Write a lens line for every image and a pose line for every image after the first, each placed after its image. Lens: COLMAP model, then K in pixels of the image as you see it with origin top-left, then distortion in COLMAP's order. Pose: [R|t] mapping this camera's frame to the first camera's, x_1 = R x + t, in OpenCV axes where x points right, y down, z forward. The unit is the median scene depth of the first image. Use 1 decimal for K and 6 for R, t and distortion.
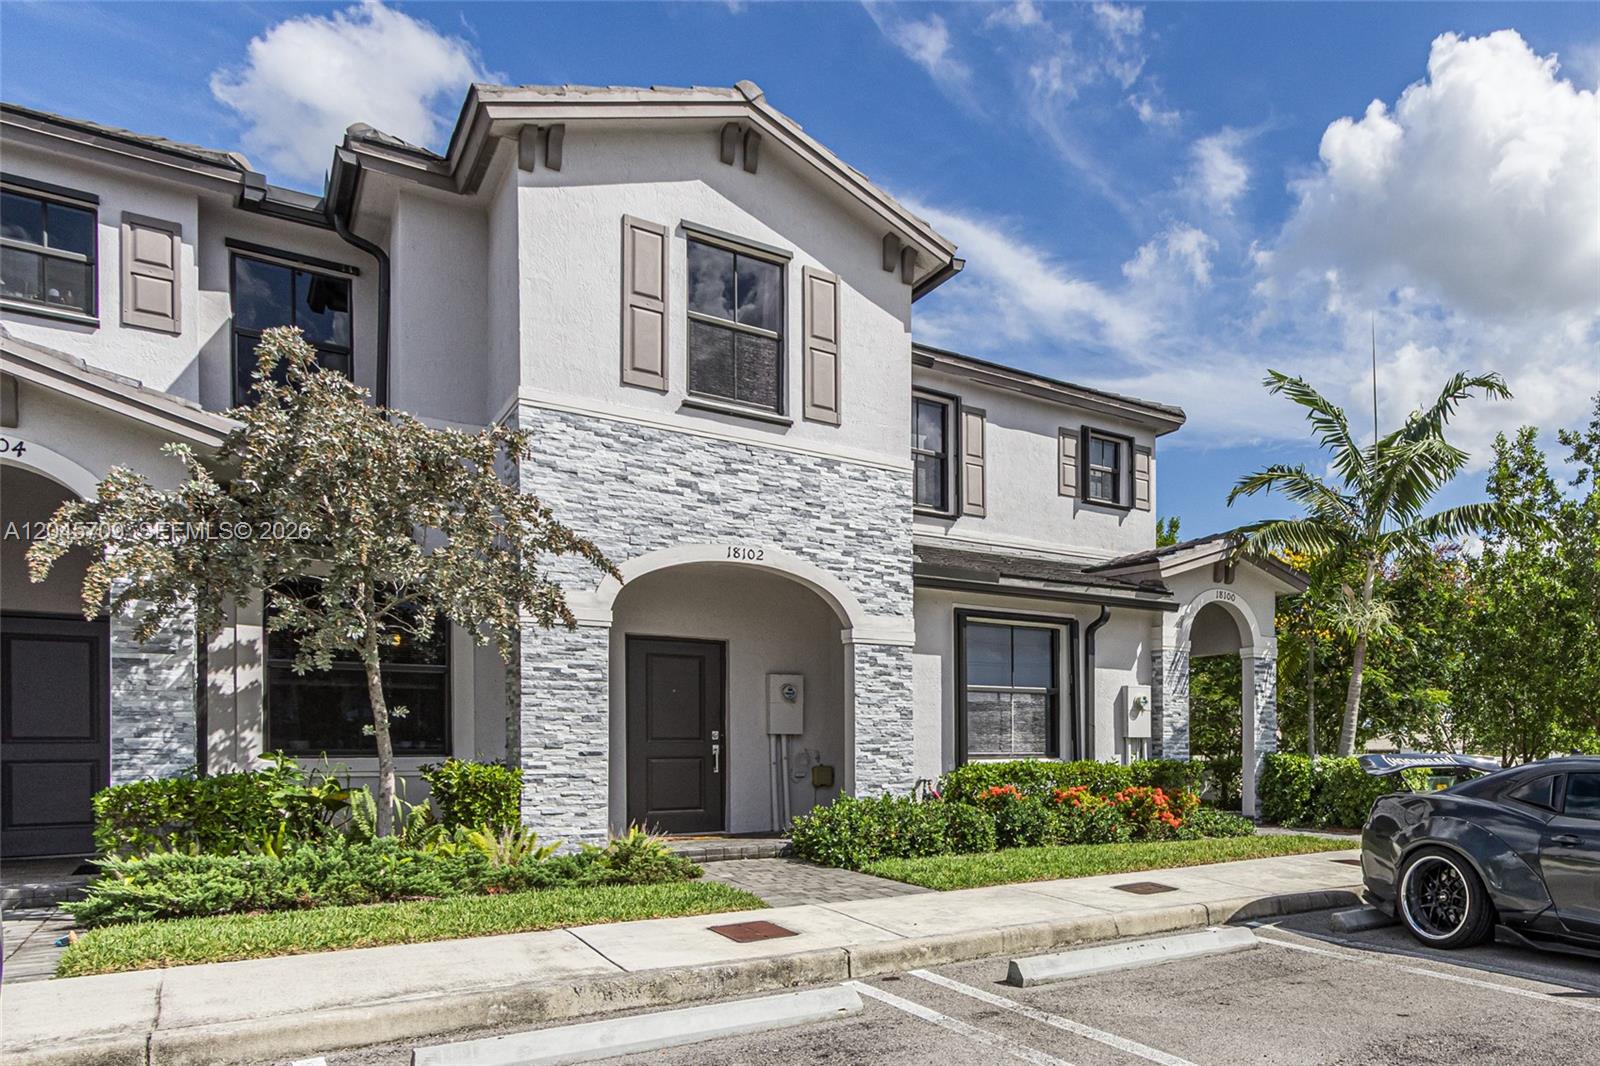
lens RADIAL K [[936.5, 0, 800.0], [0, 936.5, 533.0], [0, 0, 1]] dist [0.018102, 0.000377]
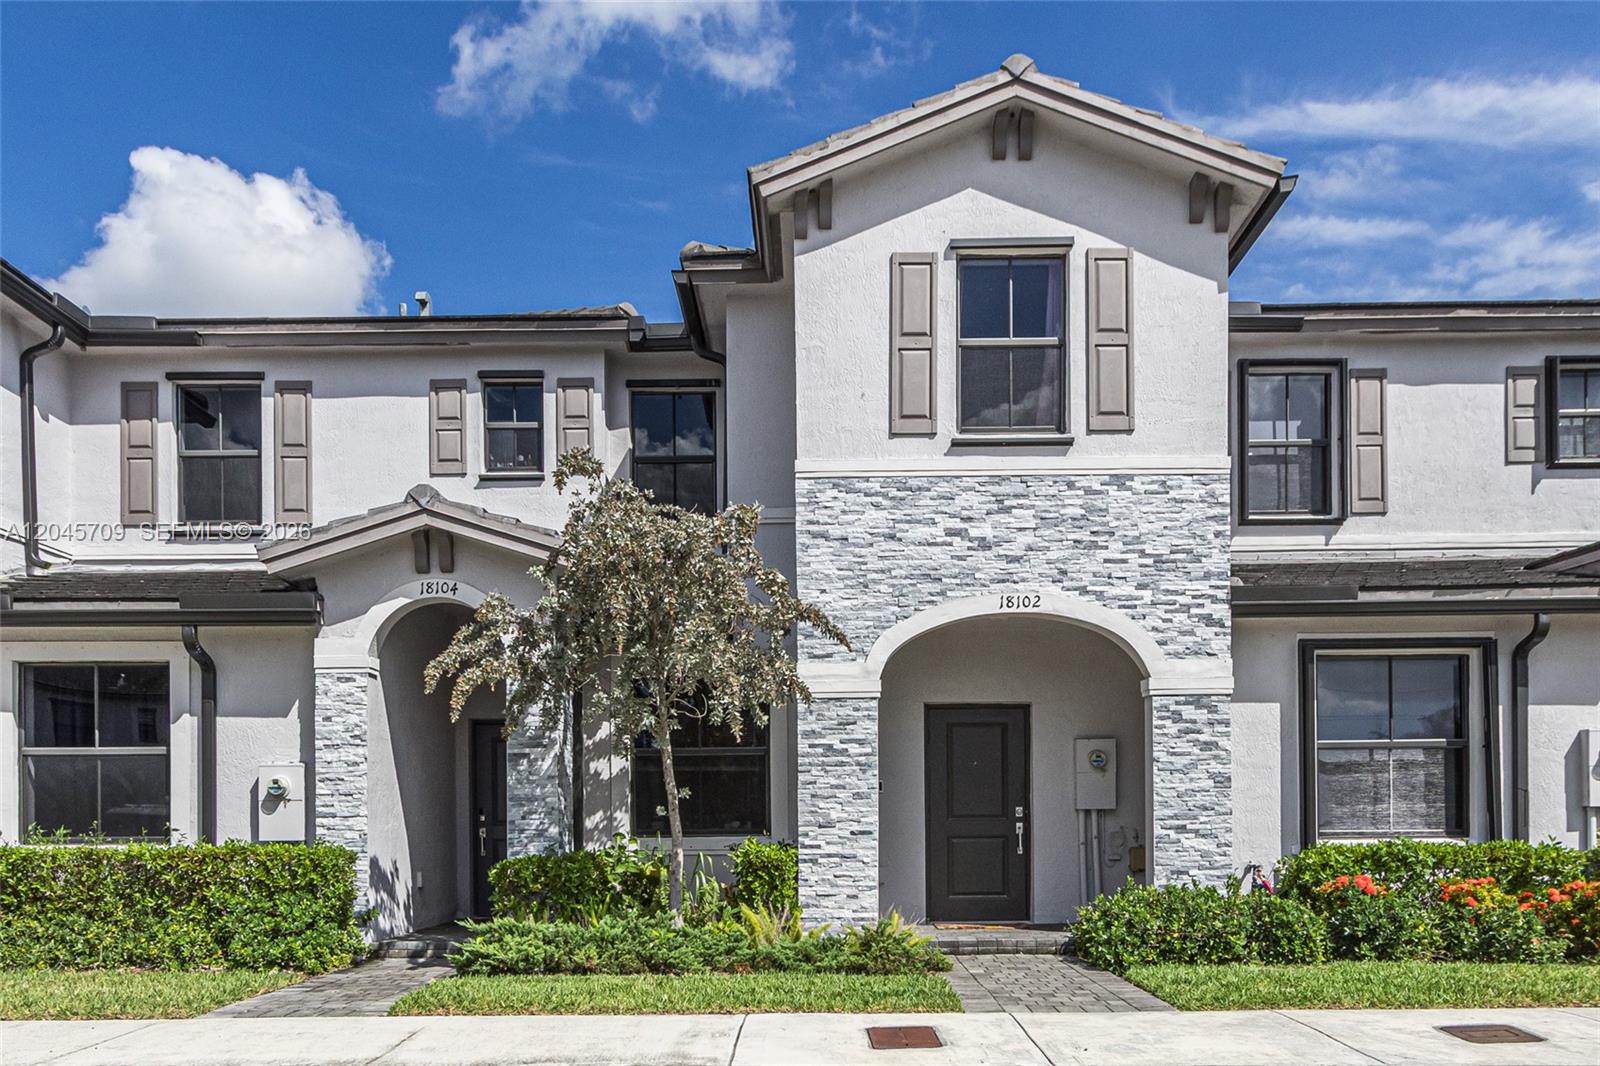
lens RADIAL K [[976.9, 0, 802.5], [0, 976.9, 634.1], [0, 0, 1]] dist [0.017488, -0.001682]
pose [[0.862659, -0.104703, -0.494830, 0.212064], [0.118819, 0.992912, -0.002953, 0.030638], [0.491632, -0.056248, 0.868985, 0.119751]]
